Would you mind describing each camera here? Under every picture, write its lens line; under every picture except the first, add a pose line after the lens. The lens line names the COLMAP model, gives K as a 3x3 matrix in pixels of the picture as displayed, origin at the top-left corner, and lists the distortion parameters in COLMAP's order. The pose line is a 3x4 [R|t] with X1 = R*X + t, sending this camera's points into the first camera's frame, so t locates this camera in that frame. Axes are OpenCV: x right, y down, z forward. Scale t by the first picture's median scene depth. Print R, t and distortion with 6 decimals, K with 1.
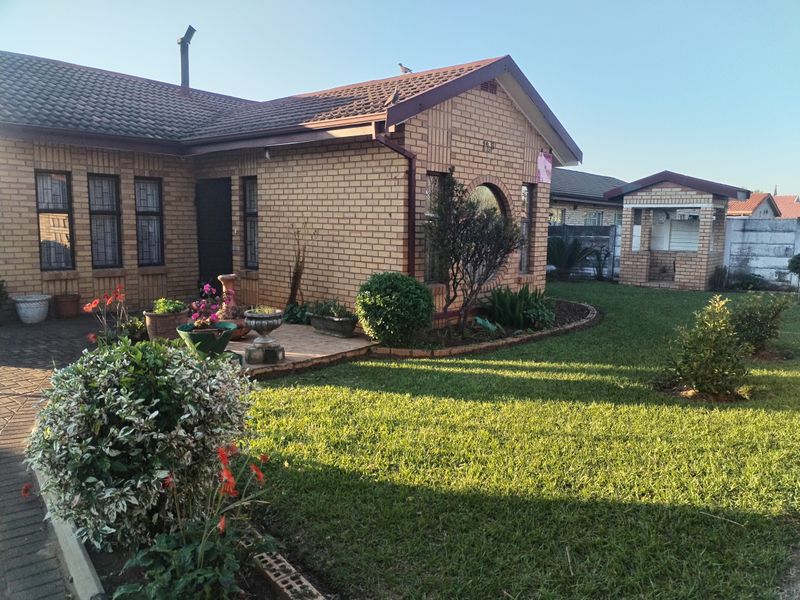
lens RADIAL K [[570.7, 0, 400.5], [0, 570.7, 288.9], [0, 0, 1]] dist [0.008643, 0.001821]
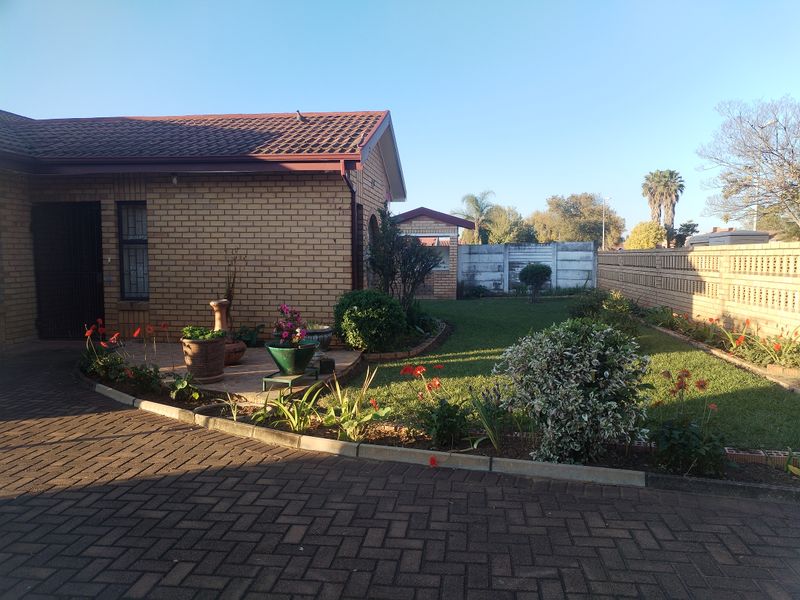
lens RADIAL K [[556.6, 0, 400.0], [0, 556.6, 300.0], [0, 0, 1]] dist [-0.022162, 0.001286]
pose [[0.835798, -0.059522, 0.545800, -0.428462], [0.074705, 0.997190, -0.005650, 0.002876], [-0.543930, 0.045496, 0.837896, 0.008869]]
